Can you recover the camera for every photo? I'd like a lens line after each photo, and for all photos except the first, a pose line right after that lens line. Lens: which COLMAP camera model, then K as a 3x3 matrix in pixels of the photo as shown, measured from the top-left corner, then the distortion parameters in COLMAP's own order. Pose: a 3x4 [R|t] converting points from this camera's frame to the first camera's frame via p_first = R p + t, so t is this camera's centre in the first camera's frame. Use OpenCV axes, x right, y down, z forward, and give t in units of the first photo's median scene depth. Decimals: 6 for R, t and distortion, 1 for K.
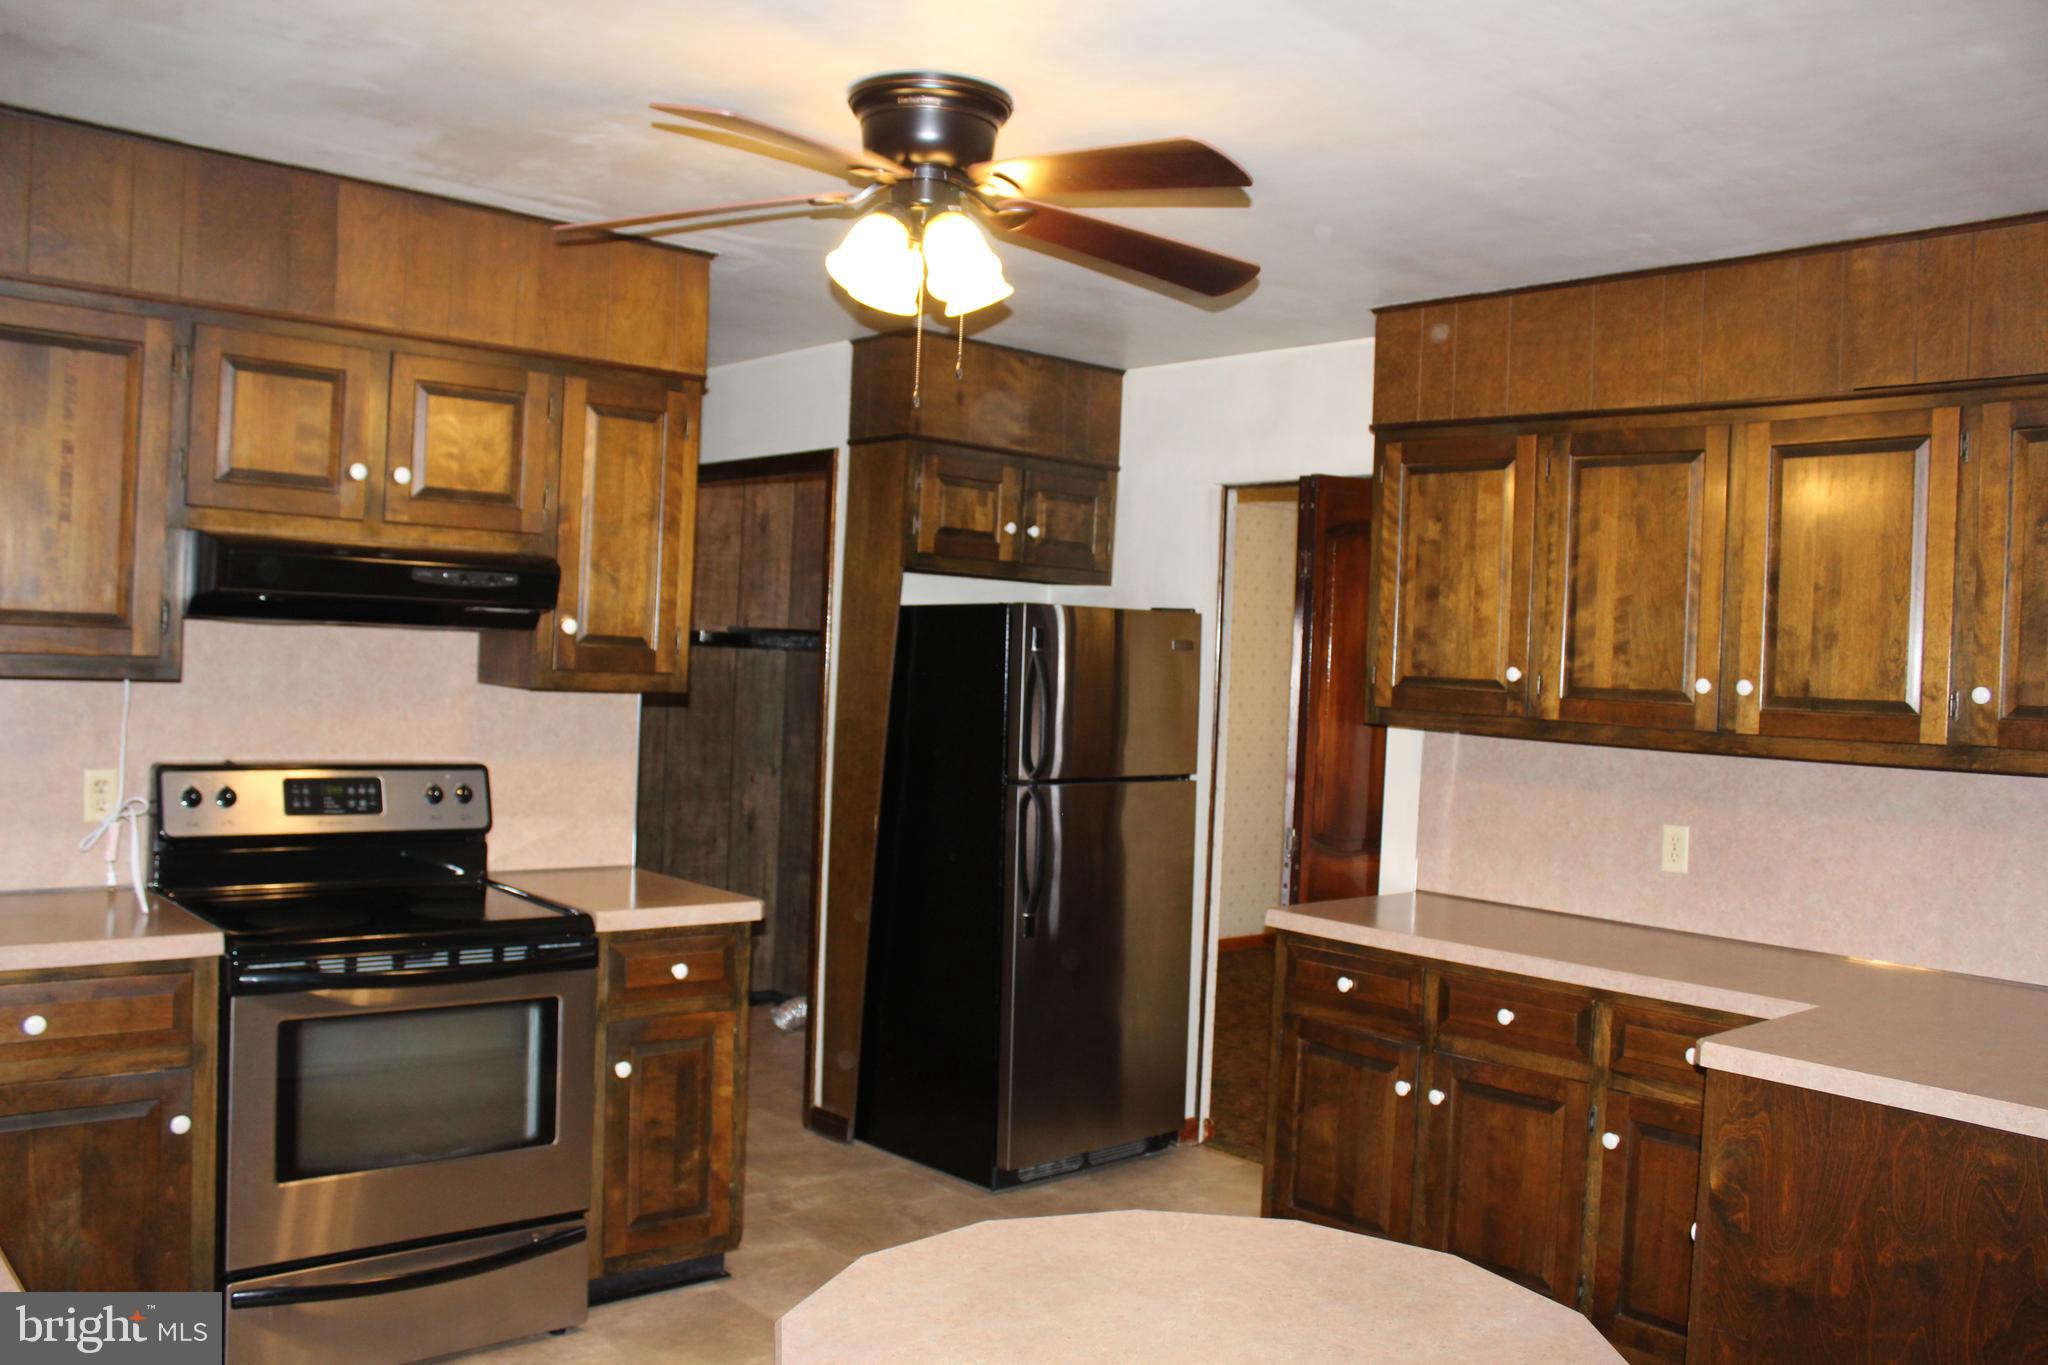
lens RADIAL K [[1660.1, 0, 1024.0], [0, 1660.1, 682.5], [0, 0, 1]] dist [-0.161909, 0.130344]
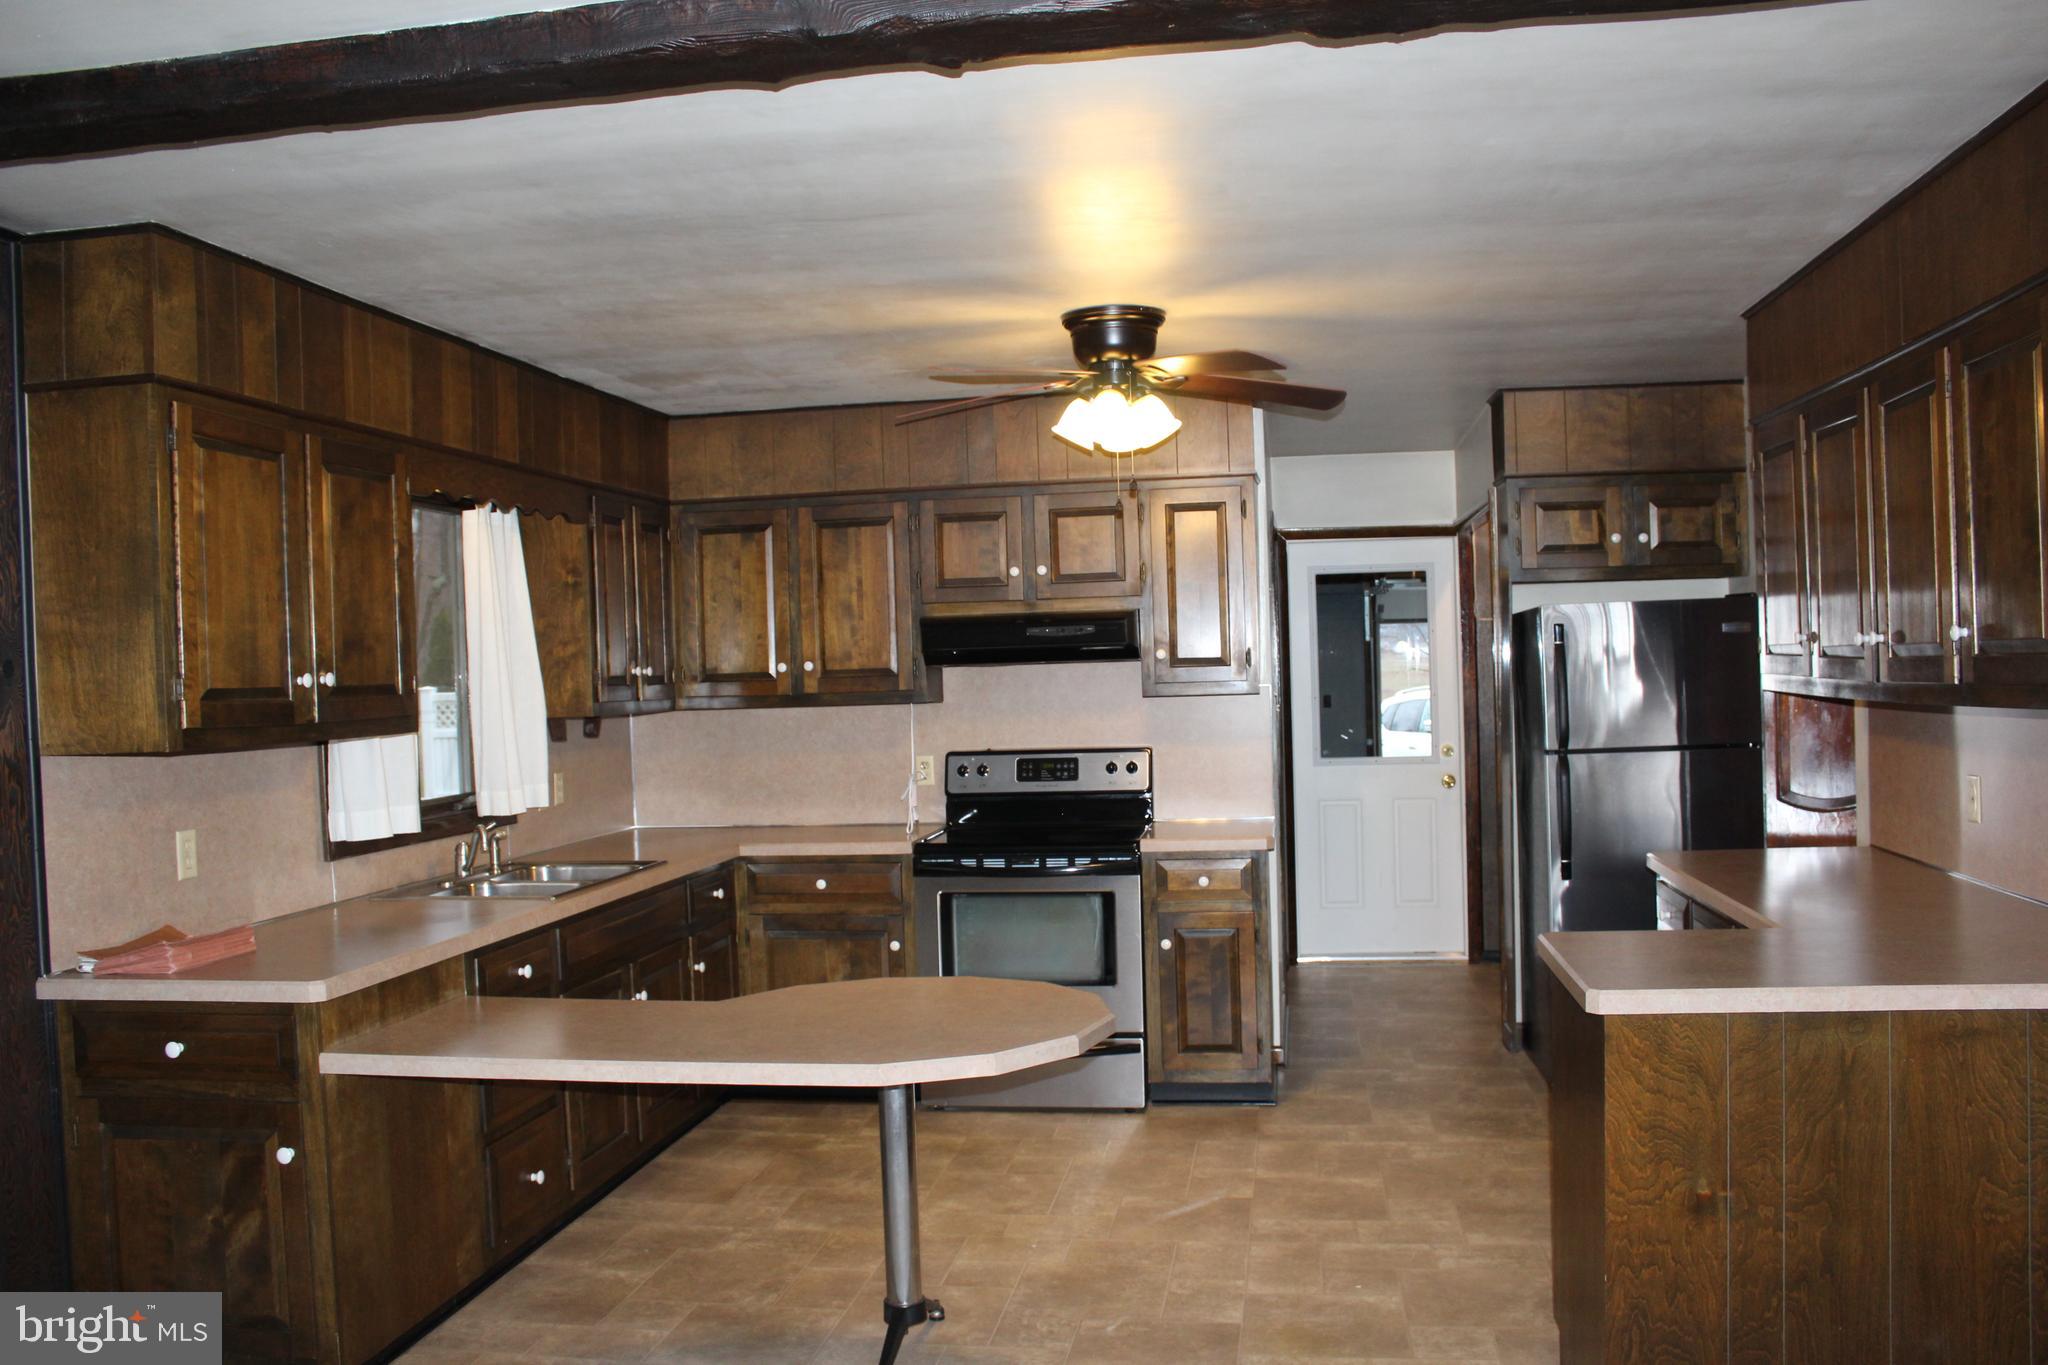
lens RADIAL K [[1660.1, 0, 1024.0], [0, 1660.1, 682.5], [0, 0, 1]] dist [-0.161909, 0.130344]
pose [[0.651416, -0.058957, -0.756427, 0.877520], [0.049502, 0.998155, -0.035168, 0.043597], [0.757105, -0.014536, 0.653132, -0.105056]]
